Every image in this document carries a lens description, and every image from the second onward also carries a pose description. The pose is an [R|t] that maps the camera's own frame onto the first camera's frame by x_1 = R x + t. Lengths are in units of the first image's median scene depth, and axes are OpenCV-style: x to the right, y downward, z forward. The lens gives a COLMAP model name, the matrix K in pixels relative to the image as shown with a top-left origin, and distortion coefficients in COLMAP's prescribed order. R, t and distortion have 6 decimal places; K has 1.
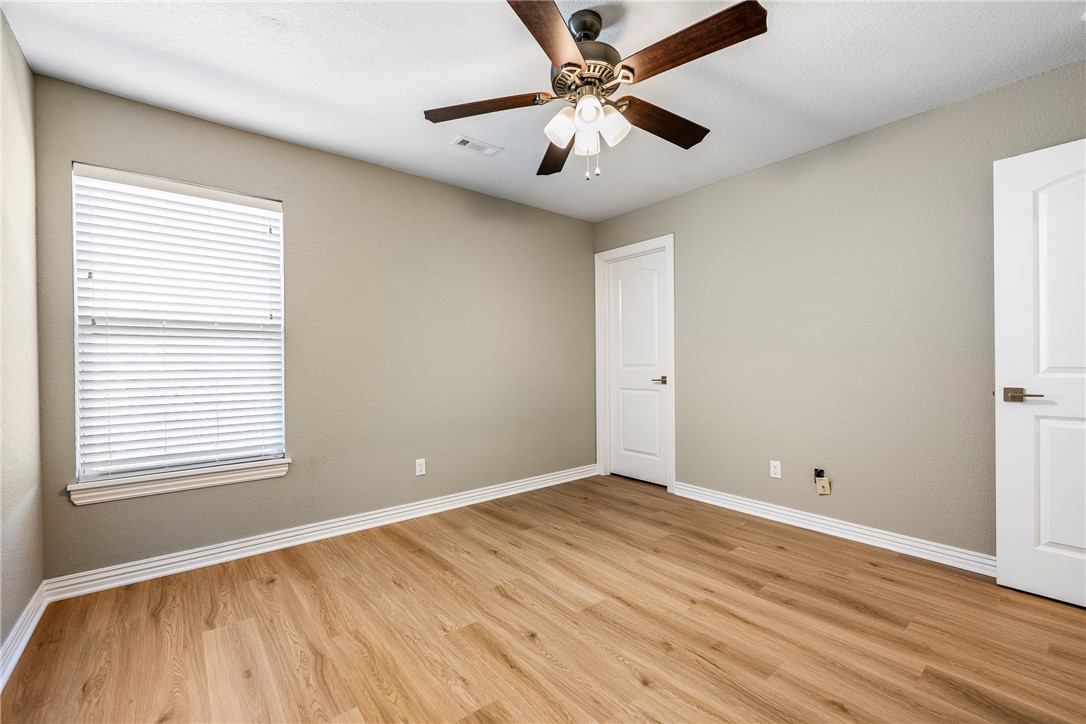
lens RADIAL K [[455.7, 0, 543.0], [0, 455.7, 363.4], [0, 0, 1]] dist [-0.000890, -0.000040]
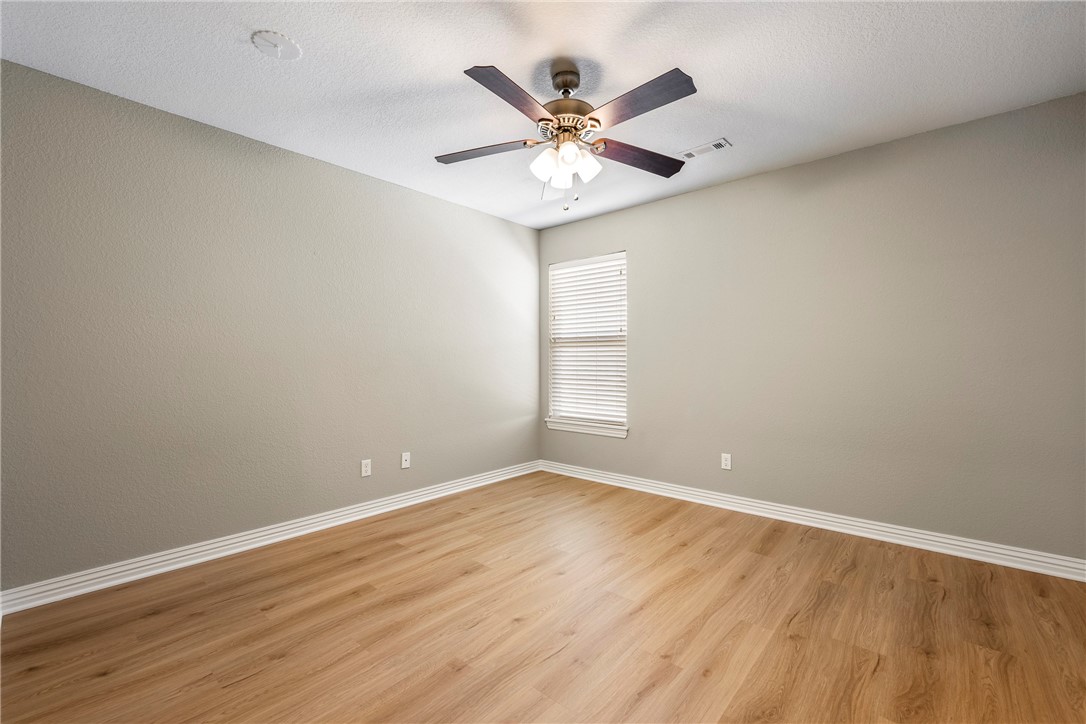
lens RADIAL K [[455.7, 0, 535.9], [0, 455.7, 359.7], [0, 0, 1]] dist [-0.000890, -0.000040]
pose [[0.162305, 0.003566, -0.986734, 0.830207], [-0.004204, 0.999987, 0.002923, -0.008922], [0.986732, 0.003673, 0.162317, 0.480407]]
